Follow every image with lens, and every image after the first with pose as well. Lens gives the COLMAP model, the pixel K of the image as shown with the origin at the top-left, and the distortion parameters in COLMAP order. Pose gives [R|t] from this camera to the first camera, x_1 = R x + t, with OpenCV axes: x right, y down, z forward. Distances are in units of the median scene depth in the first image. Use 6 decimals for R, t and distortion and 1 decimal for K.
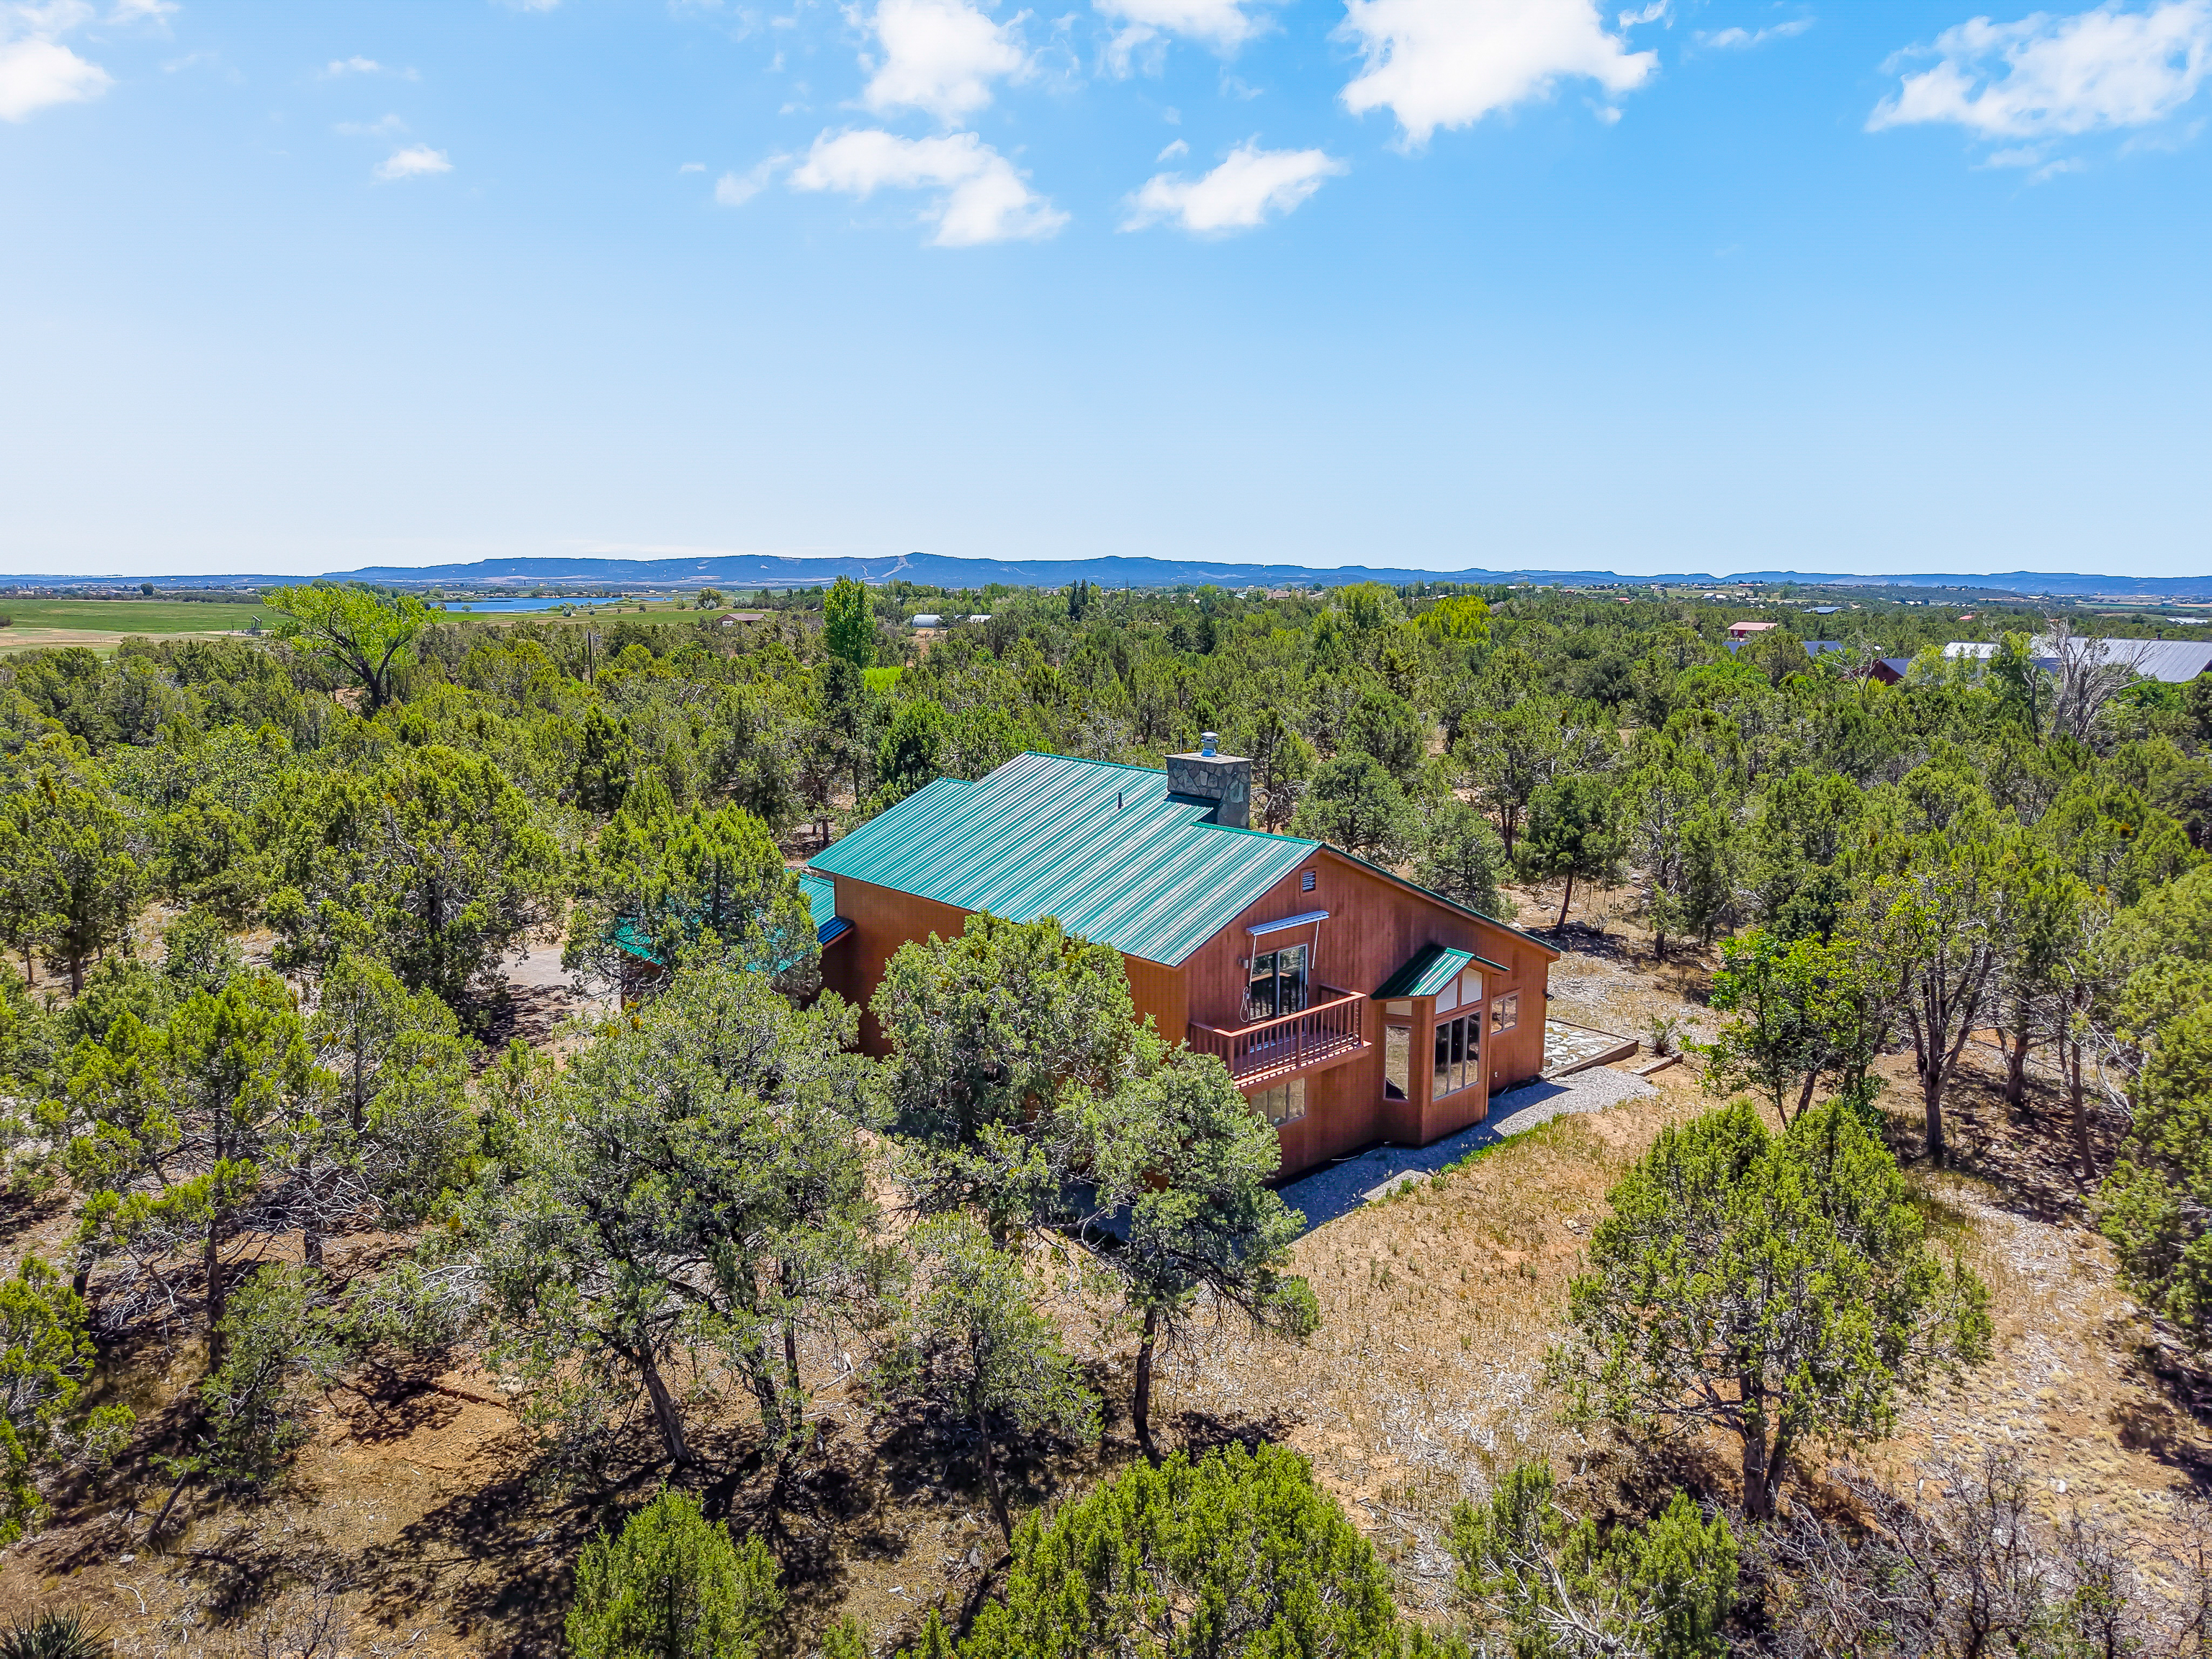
lens RADIAL K [[1378.0, 0, 1106.0], [0, 1378.0, 829.5], [0, 0, 1]] dist [-0.027075, -0.013436]
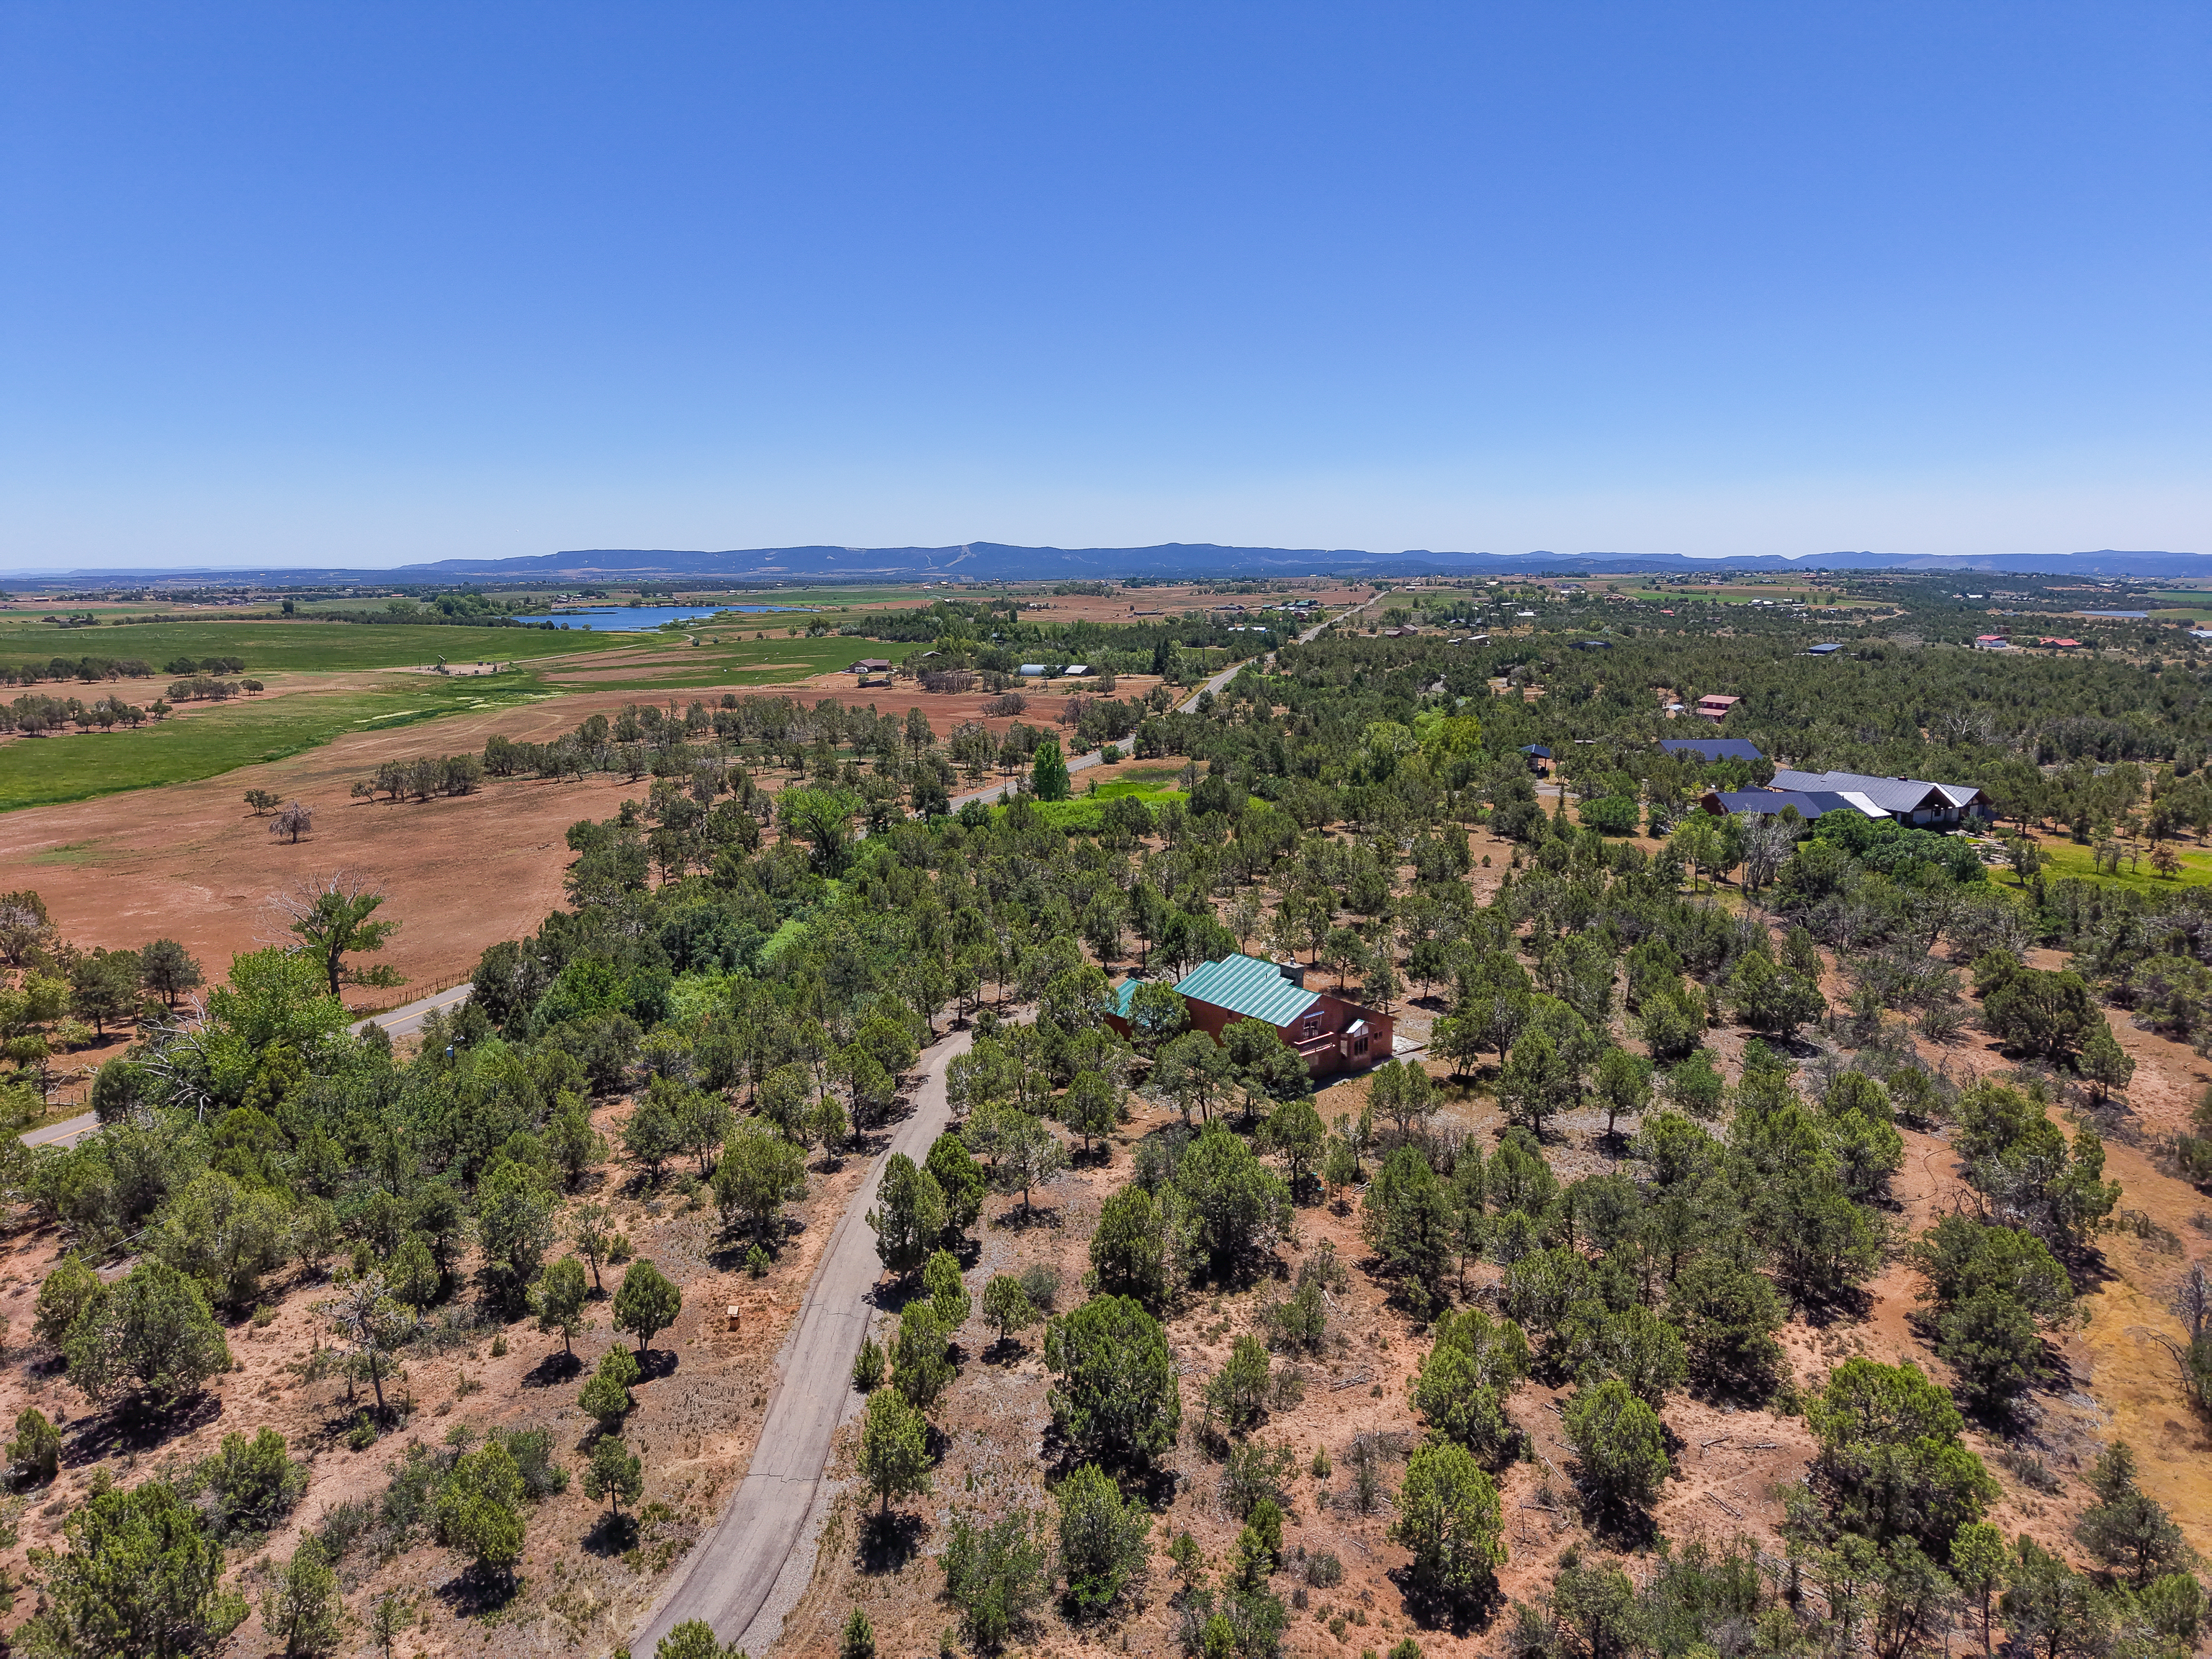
lens RADIAL K [[1378.0, 0, 1106.0], [0, 1378.0, 829.5], [0, 0, 1]] dist [-0.027075, -0.013436]
pose [[0.999036, 0.000256, -0.043905, -0.290020], [0.000203, 0.999945, 0.010444, -0.505404], [0.043905, -0.010443, 0.998981, -2.976502]]
